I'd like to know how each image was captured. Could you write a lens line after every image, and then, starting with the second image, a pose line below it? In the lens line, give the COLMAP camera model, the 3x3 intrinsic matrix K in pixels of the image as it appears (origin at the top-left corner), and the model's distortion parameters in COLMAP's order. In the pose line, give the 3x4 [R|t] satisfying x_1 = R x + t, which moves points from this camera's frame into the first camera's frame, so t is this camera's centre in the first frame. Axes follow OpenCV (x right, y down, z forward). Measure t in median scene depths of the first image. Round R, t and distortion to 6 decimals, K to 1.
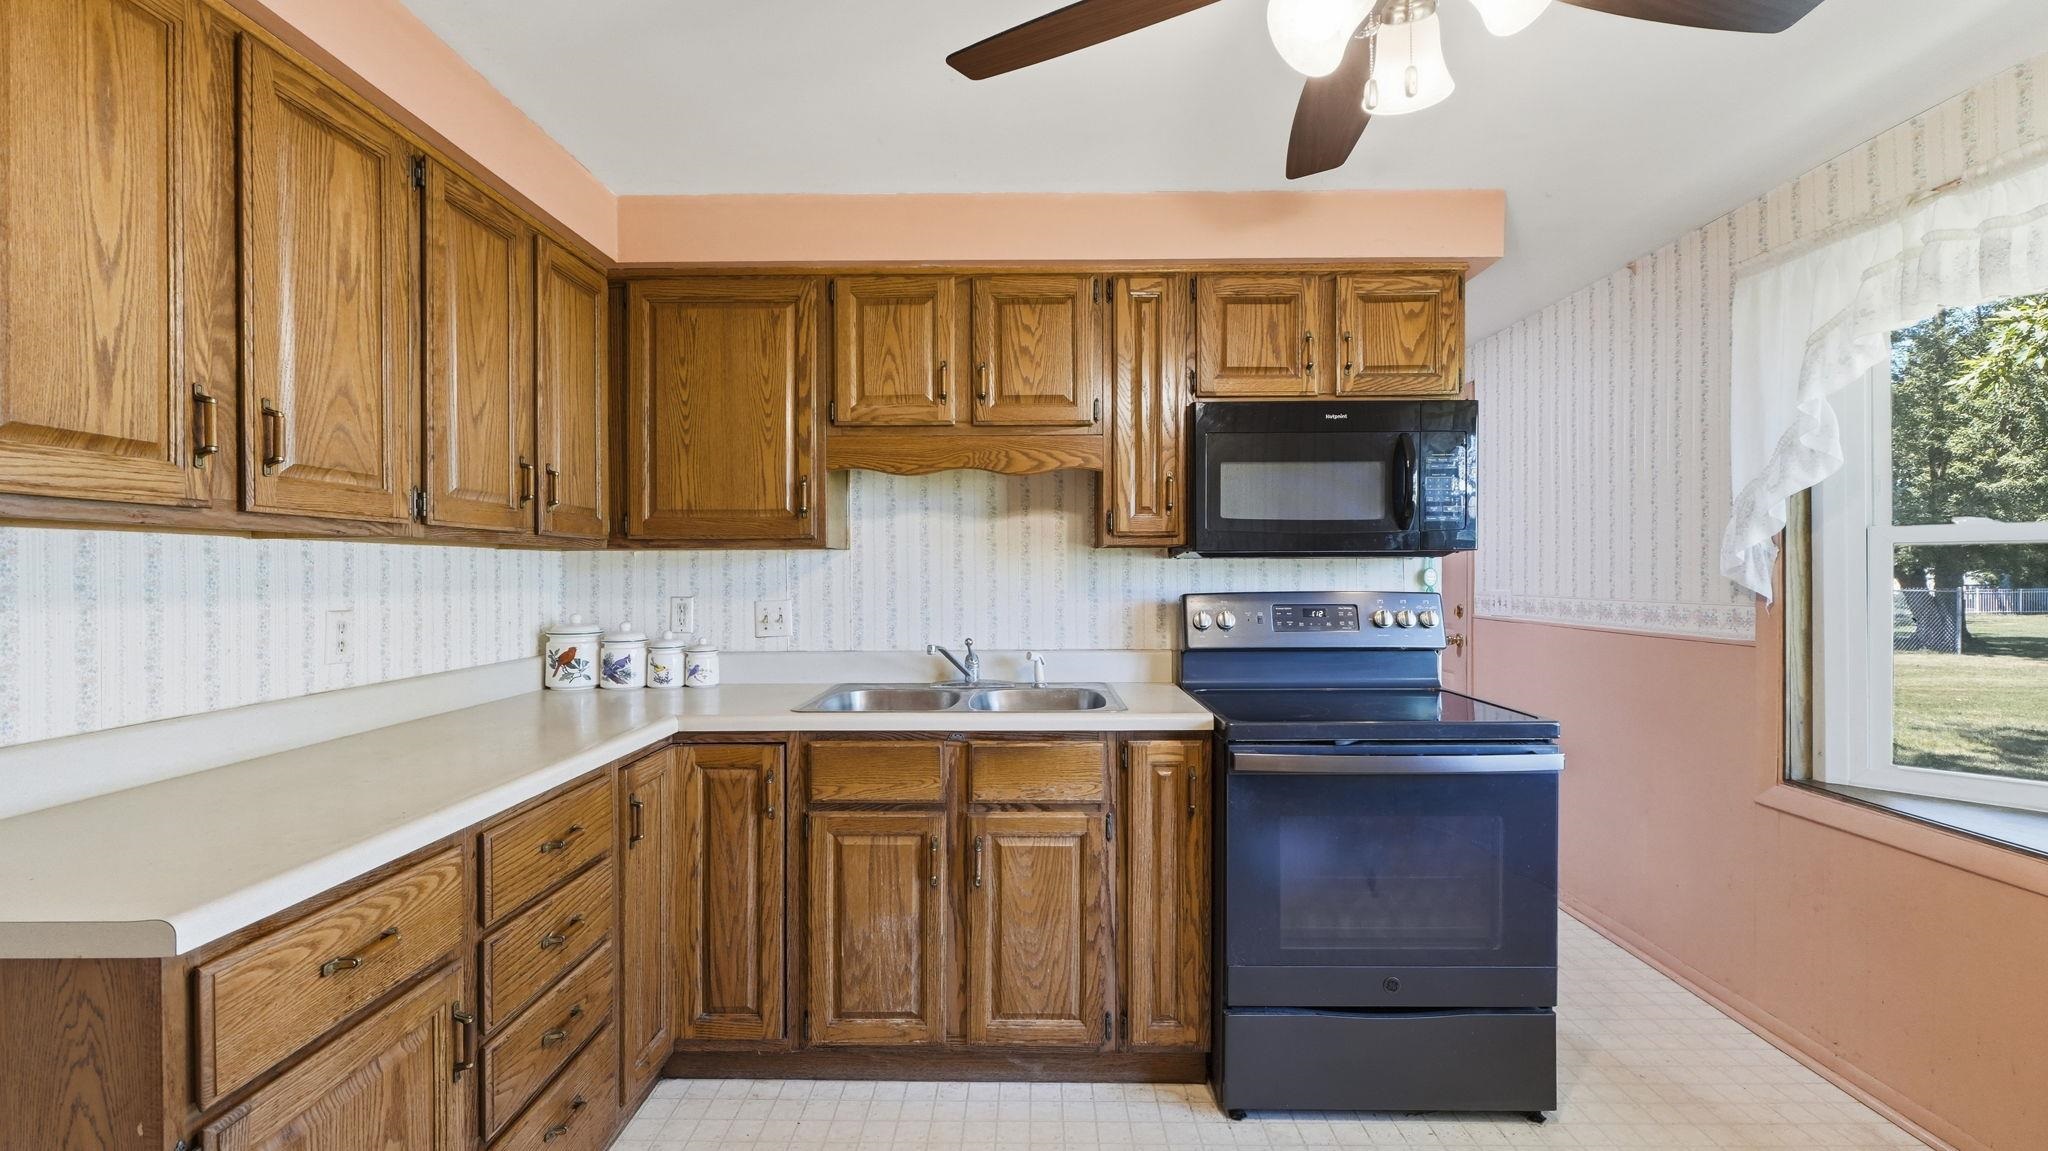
lens RADIAL K [[862.8, 0, 1025.1], [0, 862.8, 577.0], [0, 0, 1]] dist [-0.003896, -0.000309]
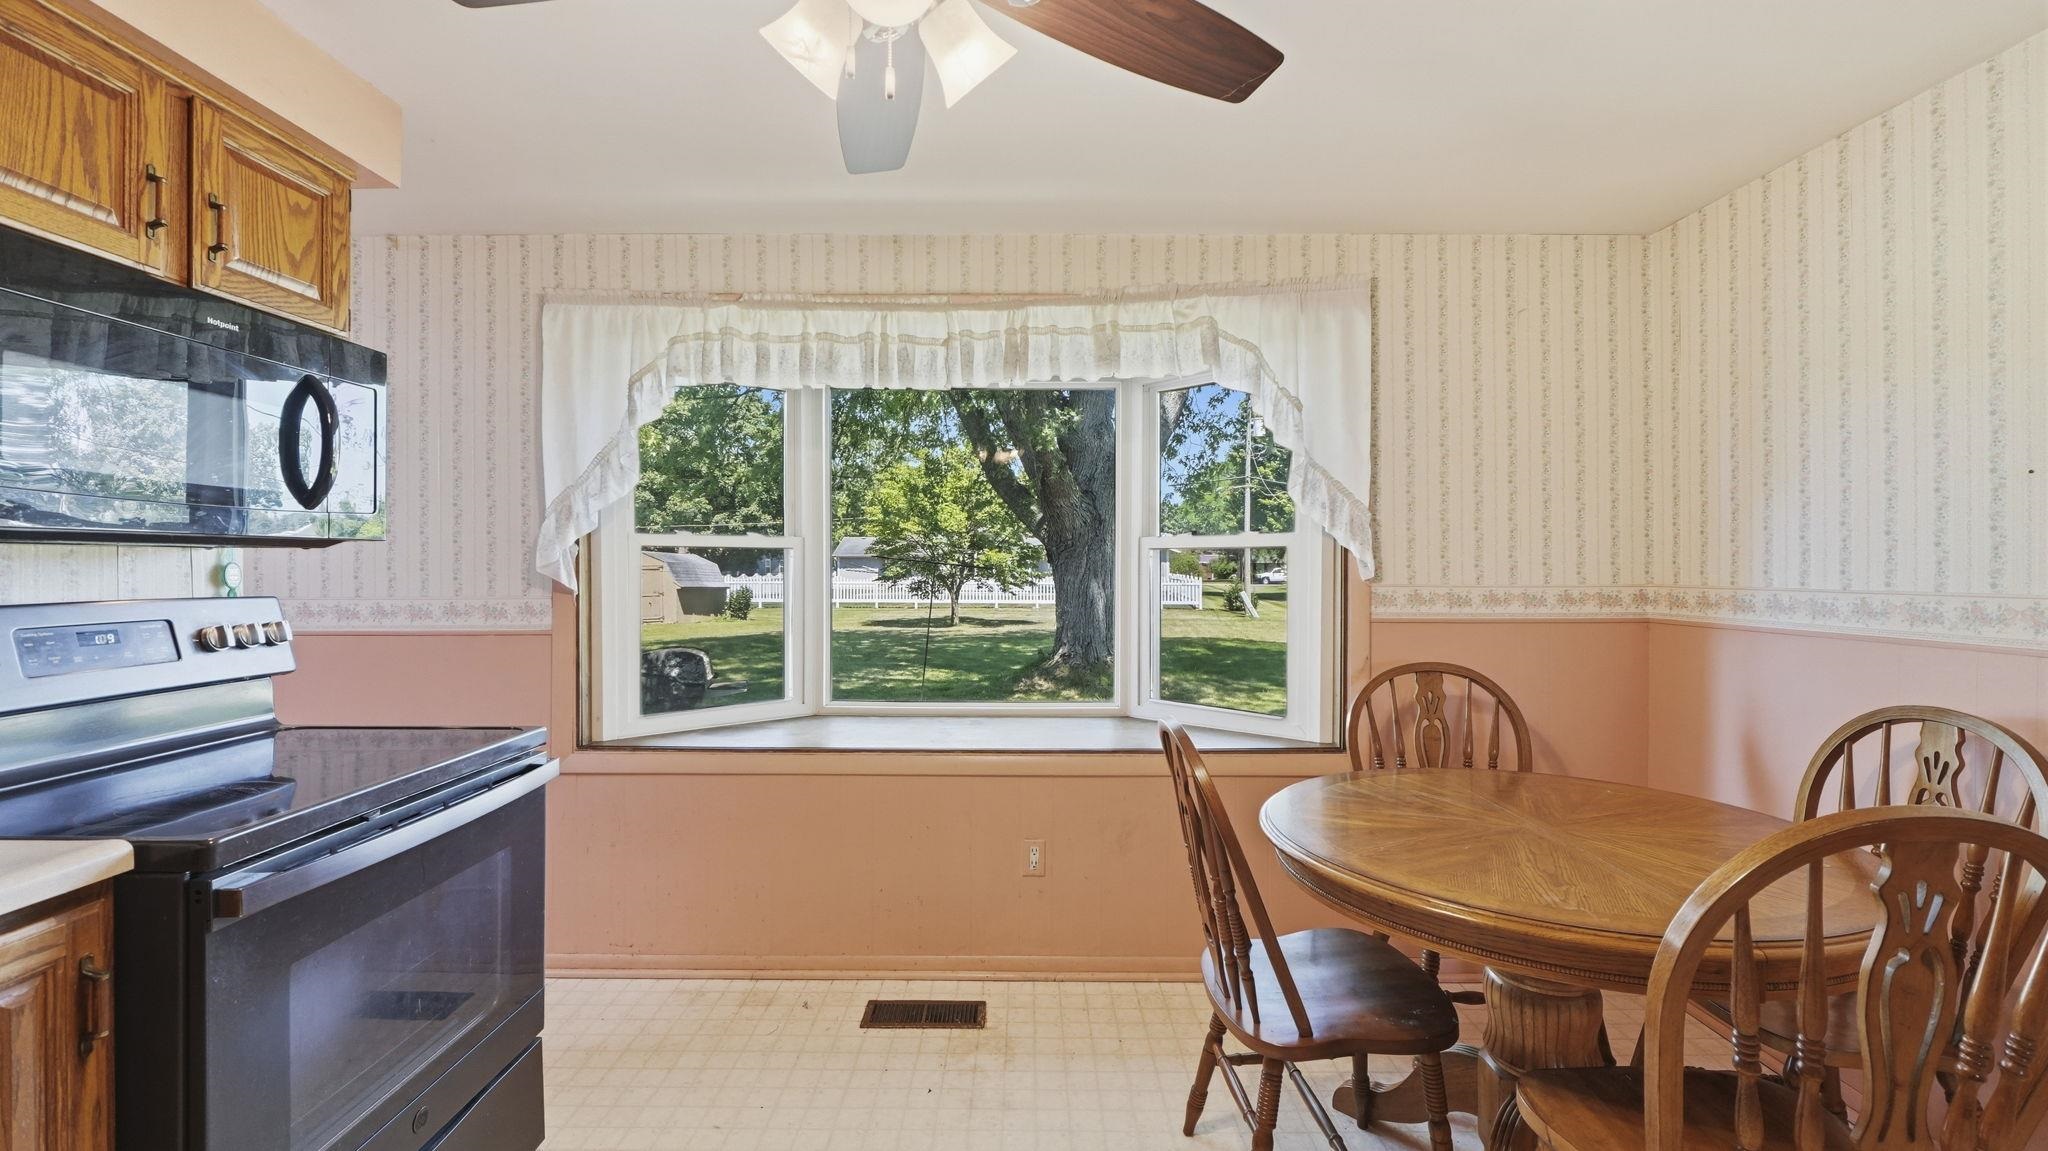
lens RADIAL K [[848.7, 0, 1020.7], [0, 848.7, 567.7], [0, 0, 1]] dist [-0.006032, -0.000015]
pose [[-0.010897, -0.000163, 0.999941, -0.264929], [0.005841, 0.999983, 0.000227, -0.002523], [-0.999924, 0.005843, -0.010896, 0.409872]]
